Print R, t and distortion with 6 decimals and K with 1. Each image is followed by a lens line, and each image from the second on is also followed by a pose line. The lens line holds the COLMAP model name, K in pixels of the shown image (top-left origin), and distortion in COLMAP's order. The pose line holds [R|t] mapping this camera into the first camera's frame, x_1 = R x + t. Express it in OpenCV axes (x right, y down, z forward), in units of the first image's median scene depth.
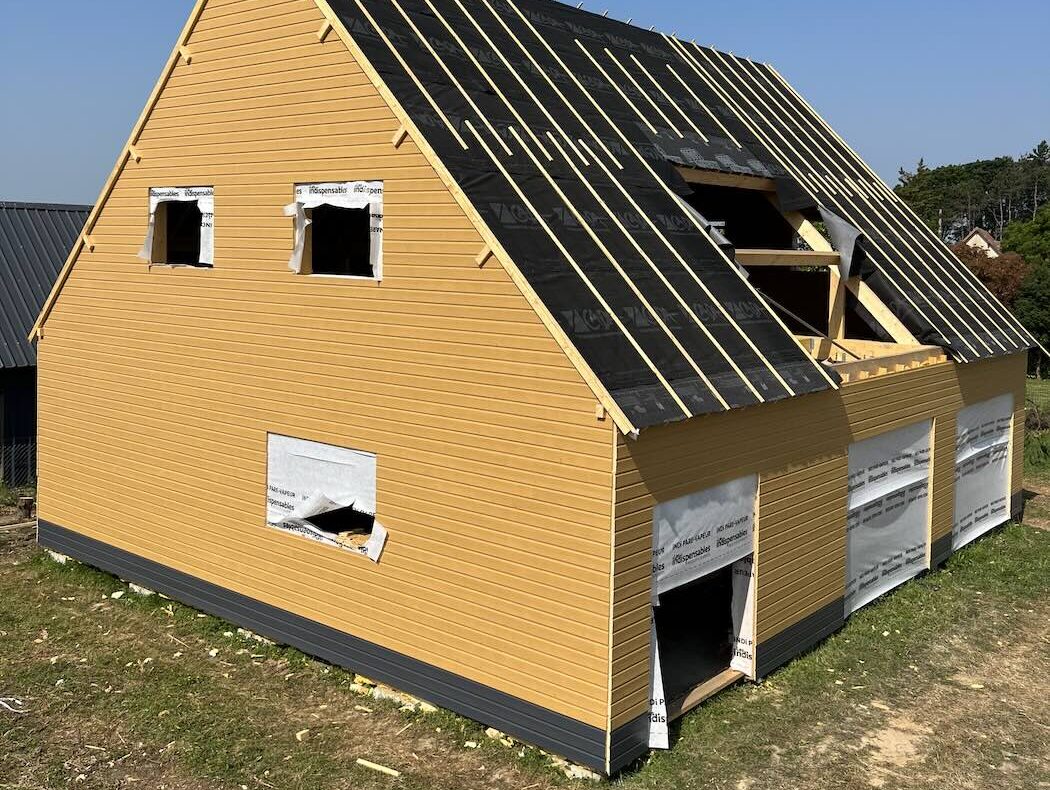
lens RADIAL K [[1079.2, 0, 525.0], [0, 1079.2, 395.0], [0, 0, 1]] dist [-0.003424, -0.003467]
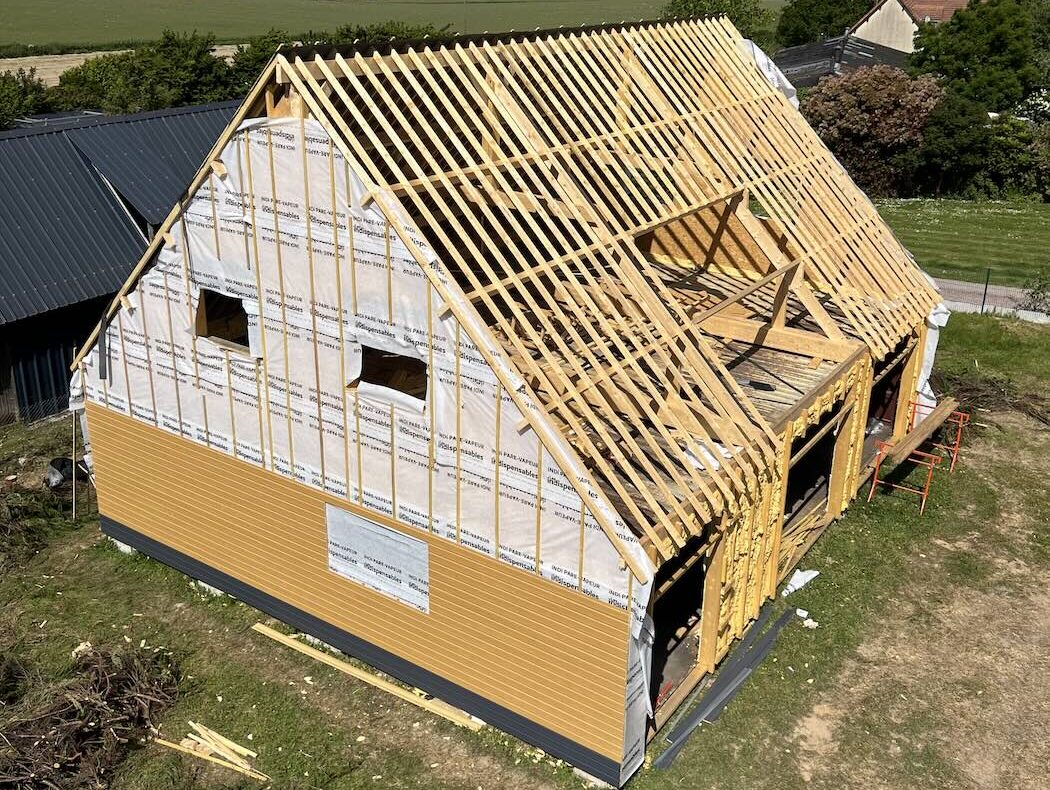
lens RADIAL K [[1079.2, 0, 525.0], [0, 1079.2, 395.0], [0, 0, 1]] dist [-0.003424, -0.003467]
pose [[0.994792, -0.039994, 0.093748, -0.120695], [0.008374, 0.948757, 0.315896, -0.441388], [-0.101578, -0.313466, 0.944151, -0.117292]]
